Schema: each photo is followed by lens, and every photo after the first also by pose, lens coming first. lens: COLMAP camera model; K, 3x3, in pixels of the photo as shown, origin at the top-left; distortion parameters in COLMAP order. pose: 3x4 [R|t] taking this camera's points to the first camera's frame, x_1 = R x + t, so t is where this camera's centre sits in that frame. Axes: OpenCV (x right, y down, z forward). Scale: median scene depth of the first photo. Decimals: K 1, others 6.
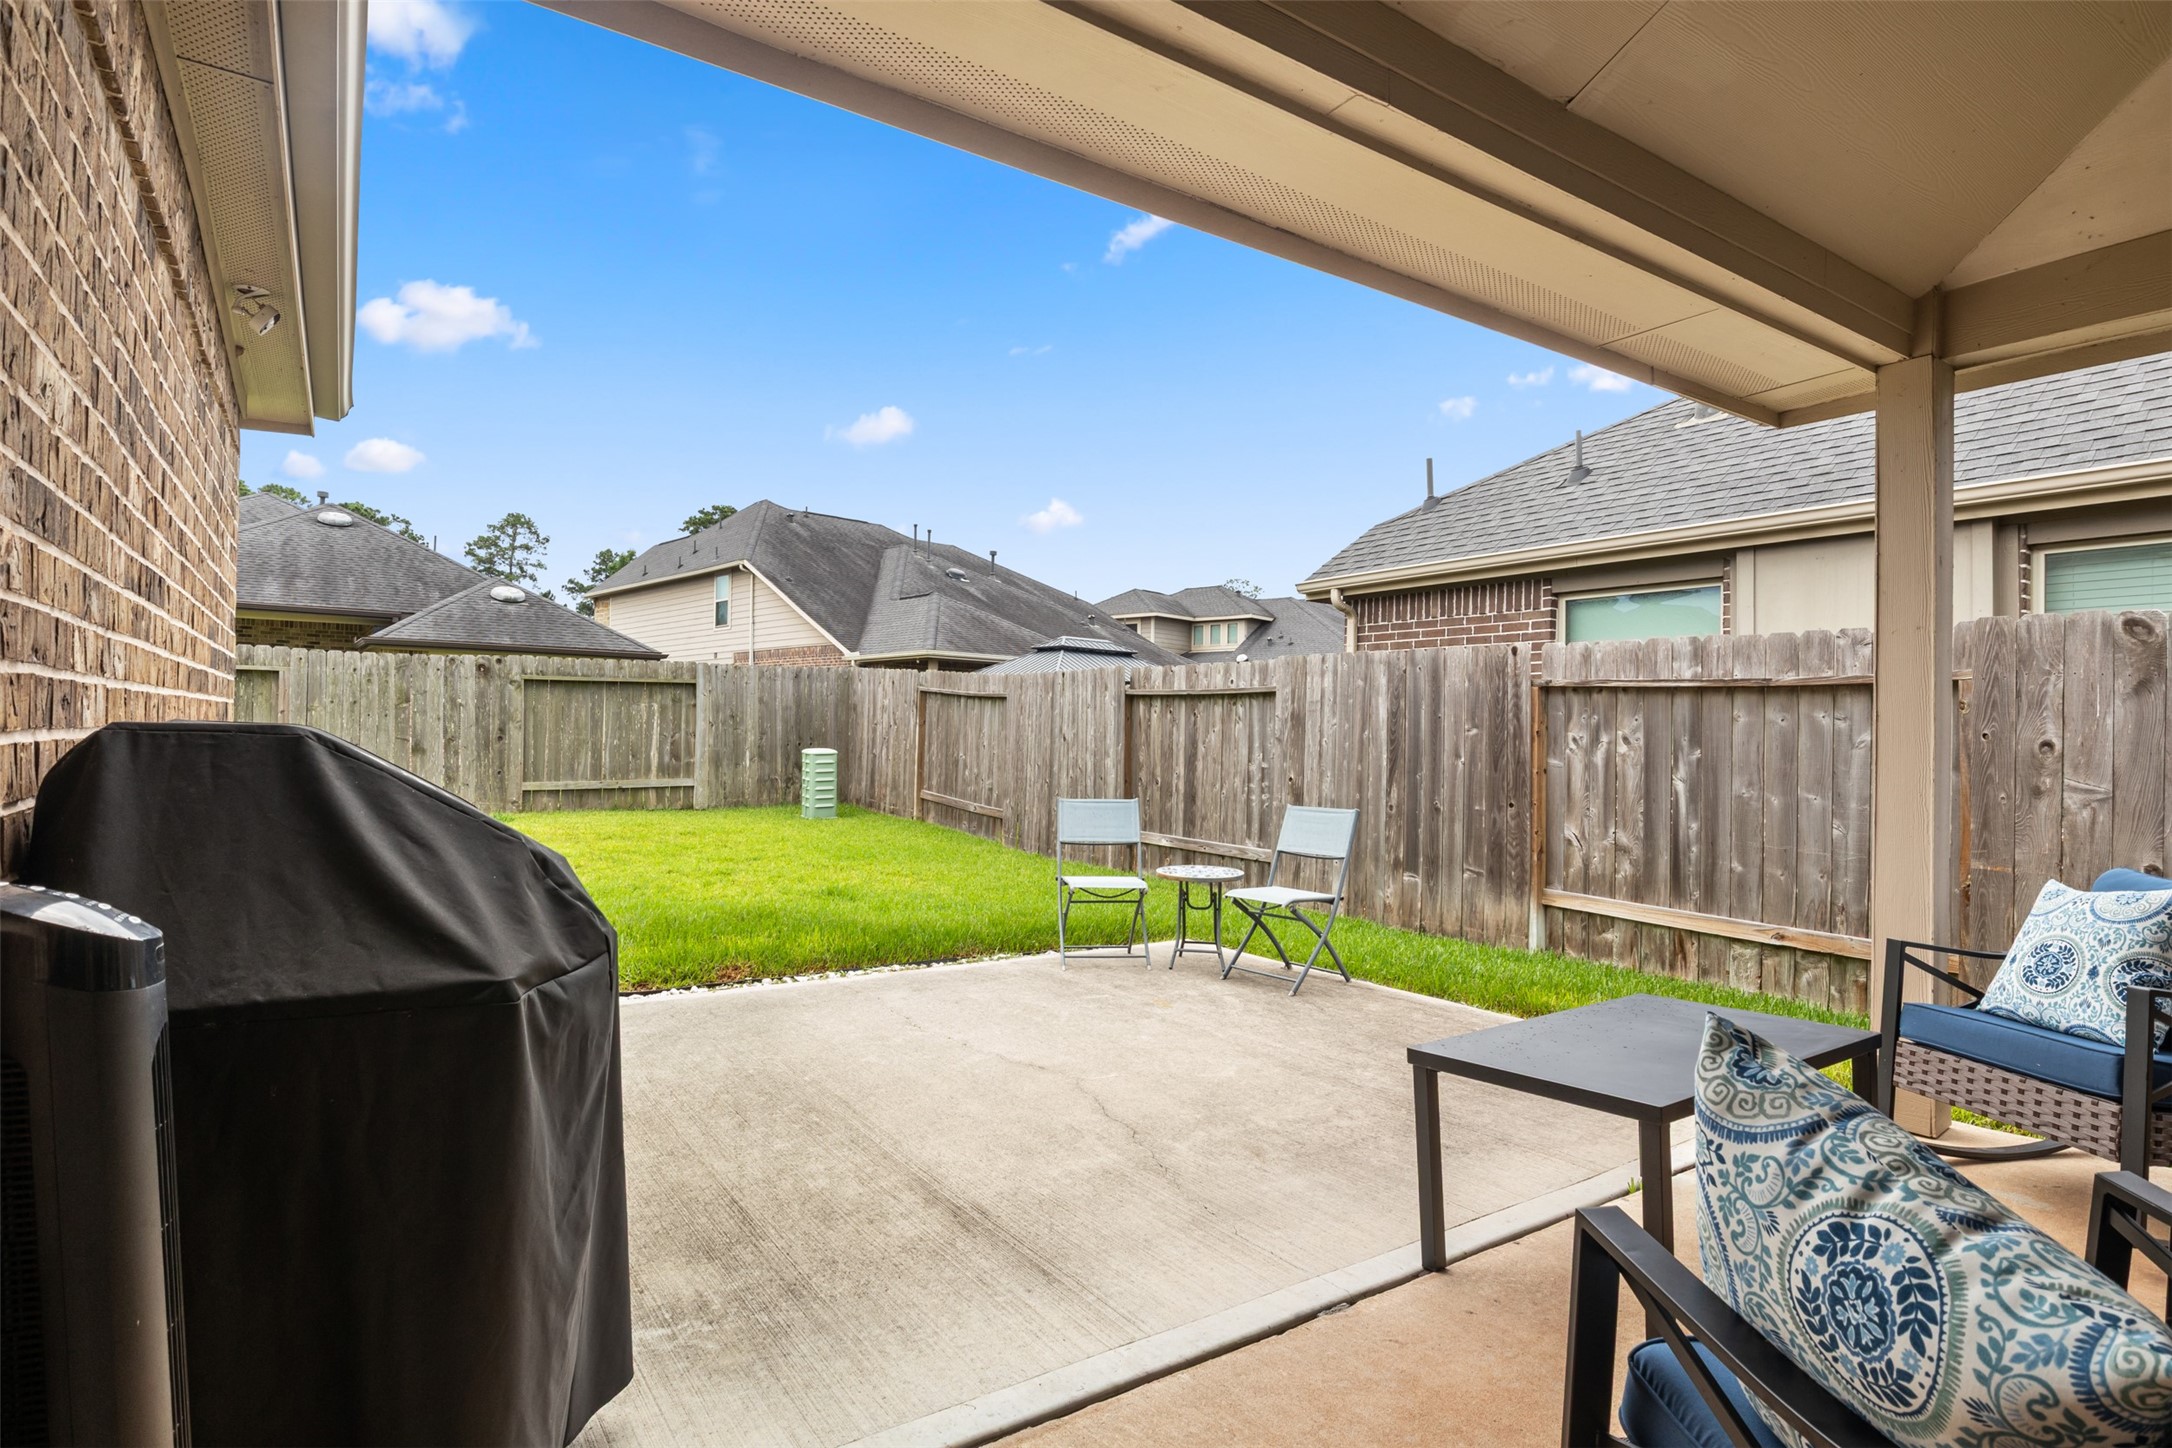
lens RADIAL K [[1154.1, 0, 1079.0], [0, 1154.1, 729.5], [0, 0, 1]] dist [-0.008896, 0.000402]
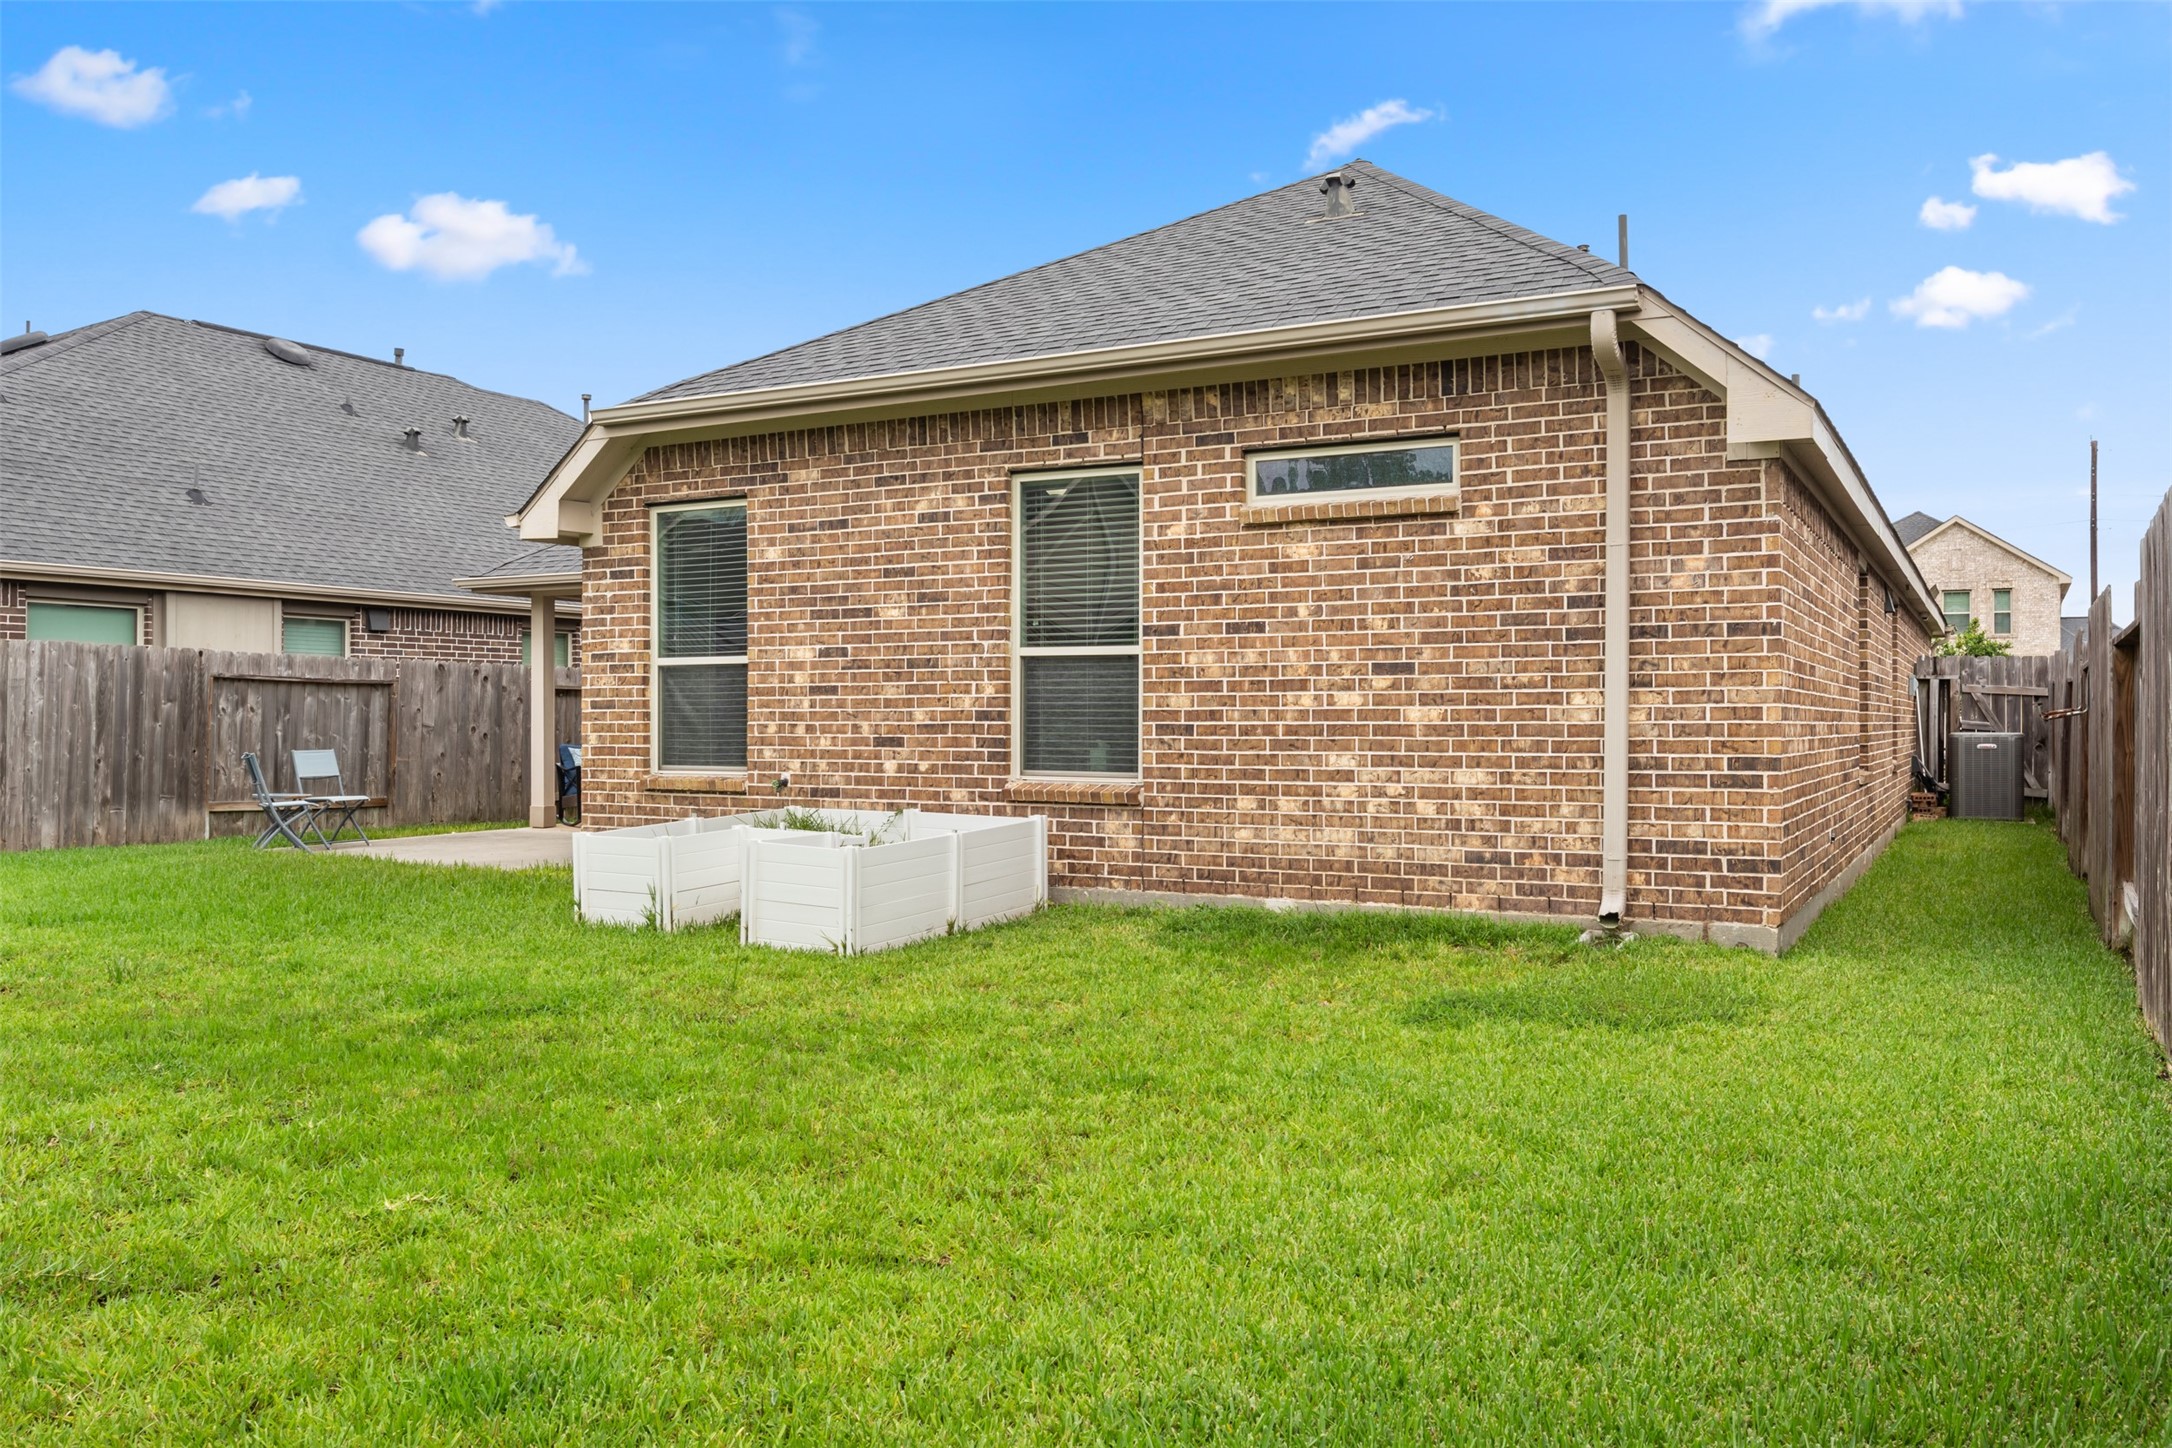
lens RADIAL K [[1629.3, 0, 1055.0], [0, 1629.3, 716.1], [0, 0, 1]] dist [-0.021933, -0.001414]
pose [[-0.460423, -0.015082, 0.887572, -1.140871], [-0.014461, 0.999850, 0.009489, -0.010682], [-0.887582, -0.008466, -0.460572, 0.526399]]
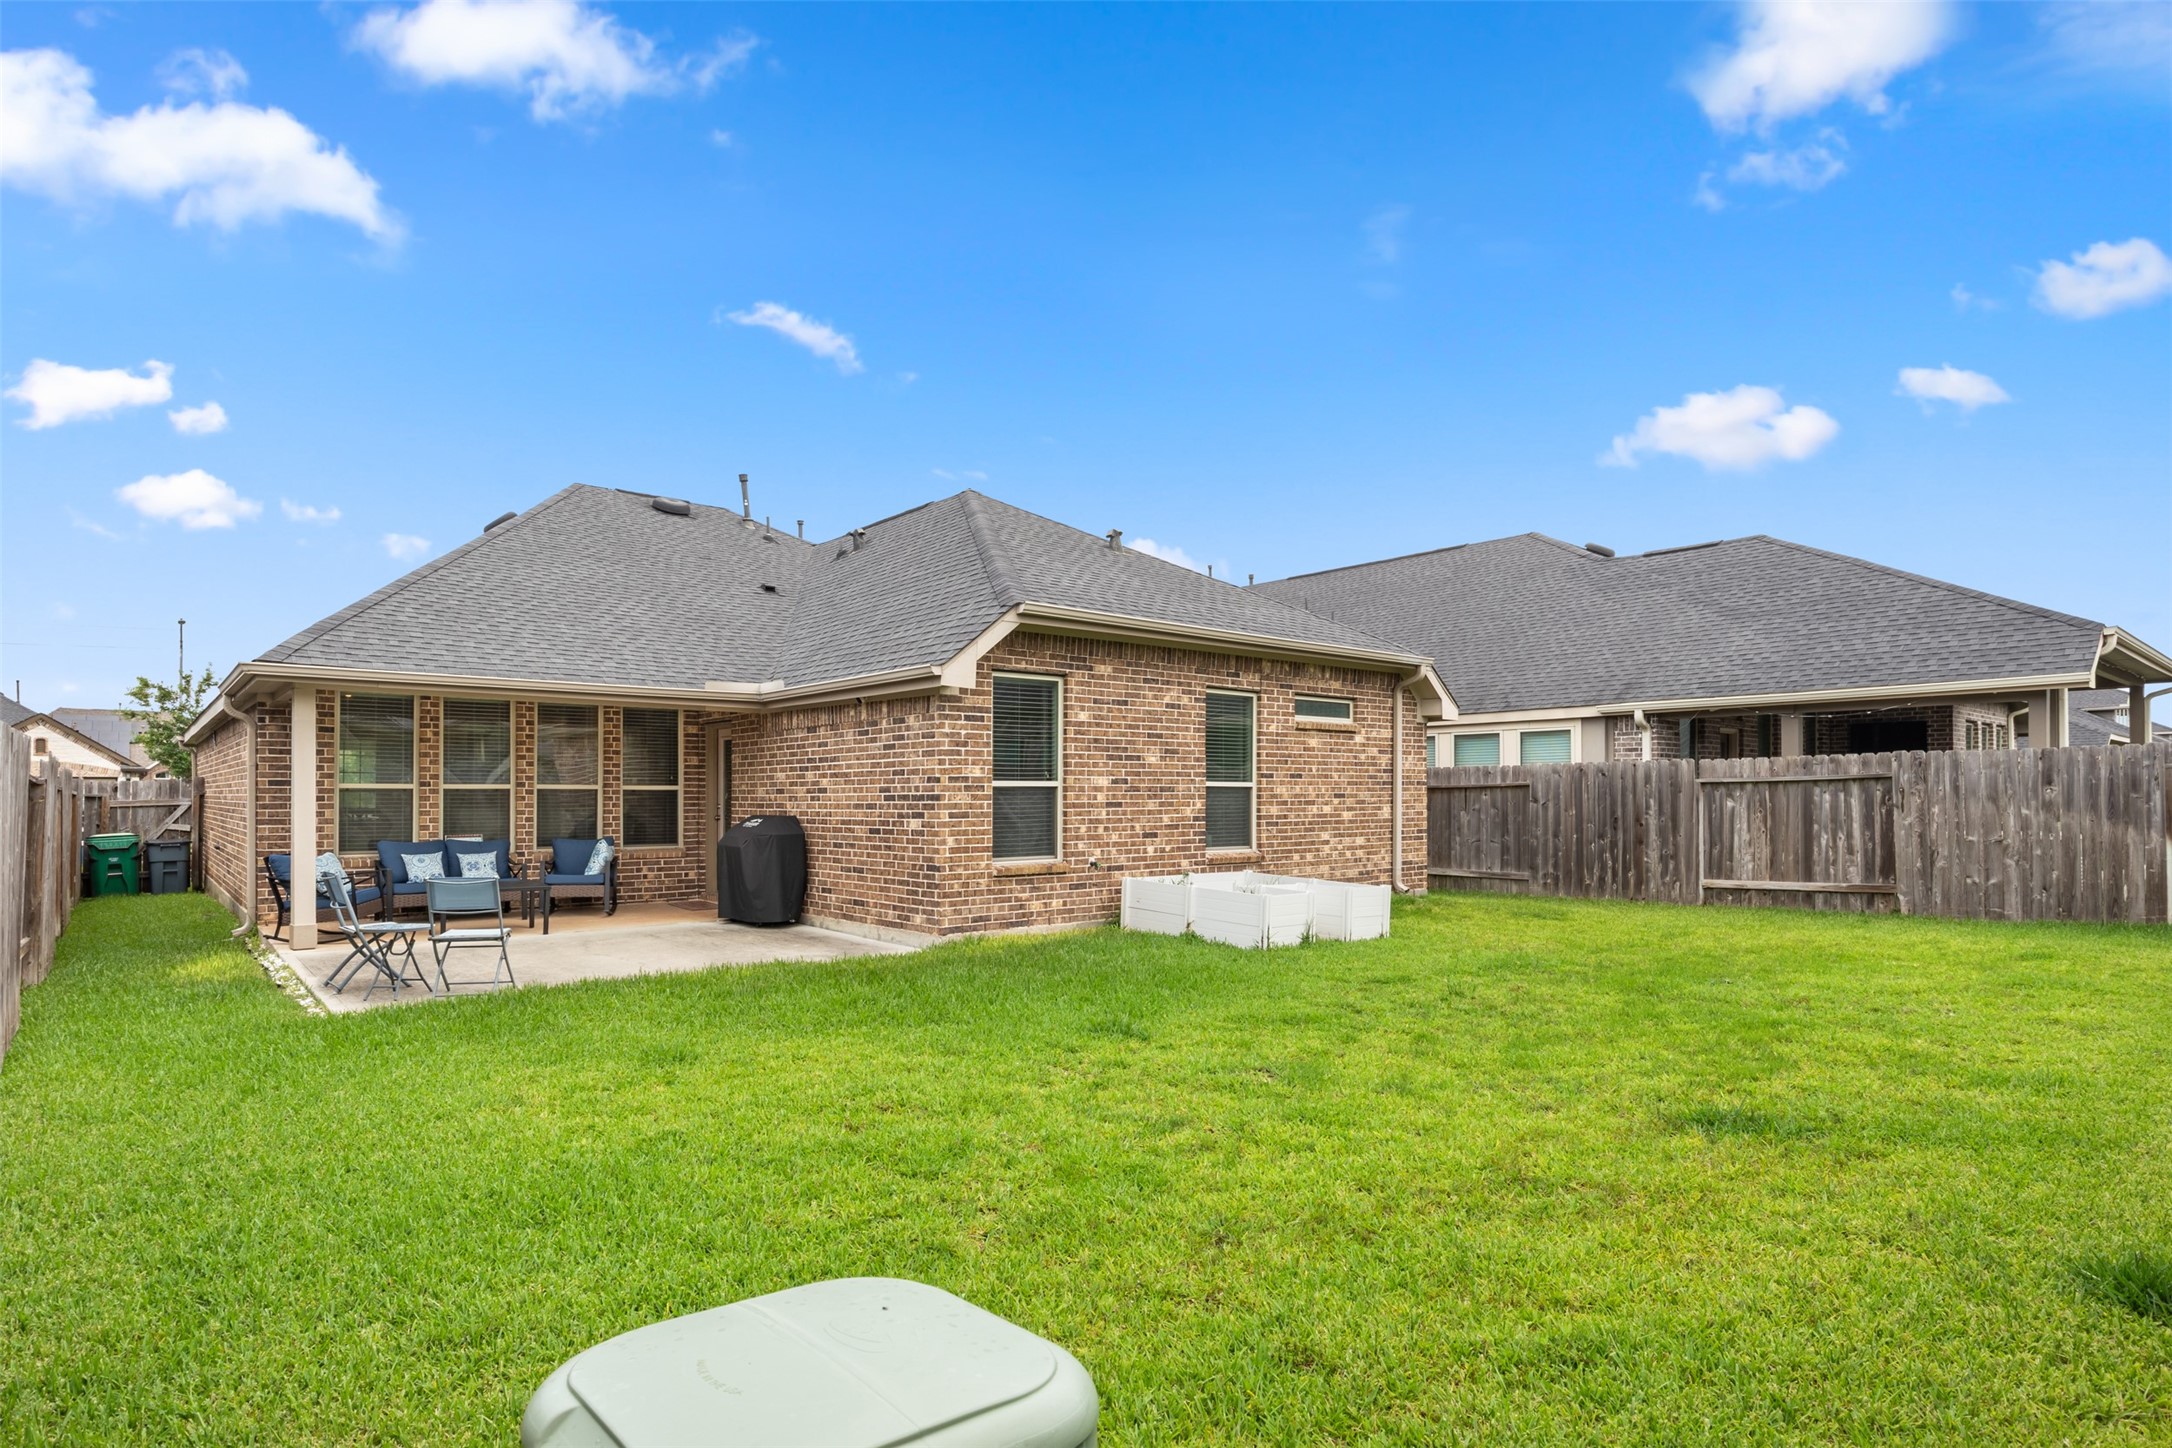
lens RADIAL K [[1154.1, 0, 1063.2], [0, 1154.1, 787.1], [0, 0, 1]] dist [-0.008896, 0.000402]
pose [[-0.993652, -0.016733, -0.111244, -0.245078], [-0.015299, 0.999789, -0.013729, -0.014779], [0.111450, -0.011940, -0.993698, 1.155266]]
